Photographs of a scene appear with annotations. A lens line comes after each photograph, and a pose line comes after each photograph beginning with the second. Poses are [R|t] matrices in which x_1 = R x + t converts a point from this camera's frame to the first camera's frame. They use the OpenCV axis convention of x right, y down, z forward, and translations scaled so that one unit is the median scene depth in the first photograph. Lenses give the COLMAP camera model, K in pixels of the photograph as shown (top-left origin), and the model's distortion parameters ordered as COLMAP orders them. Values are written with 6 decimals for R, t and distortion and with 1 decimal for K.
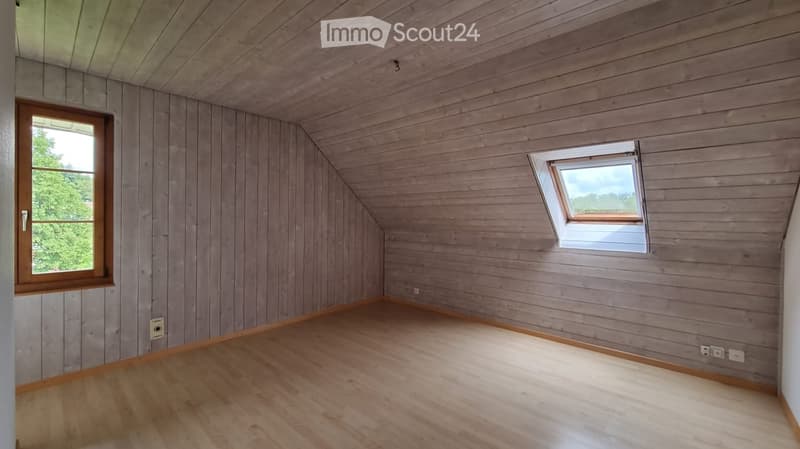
lens RADIAL K [[326.1, 0, 395.8], [0, 326.1, 222.0], [0, 0, 1]] dist [-0.000342, 0.000077]
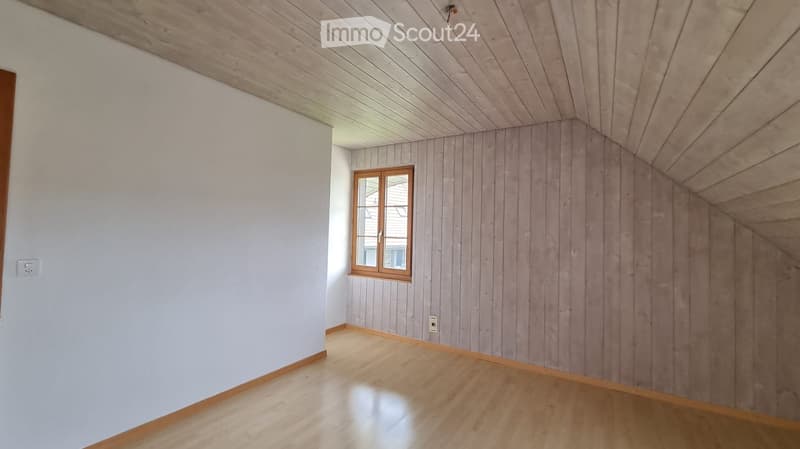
lens RADIAL K [[326.1, 0, 395.8], [0, 326.1, 222.0], [0, 0, 1]] dist [-0.000342, 0.000077]
pose [[0.170162, -0.034934, -0.984797, 0.426687], [-0.040586, 0.998275, -0.042425, -0.007345], [0.984580, 0.047188, 0.168451, 0.534951]]
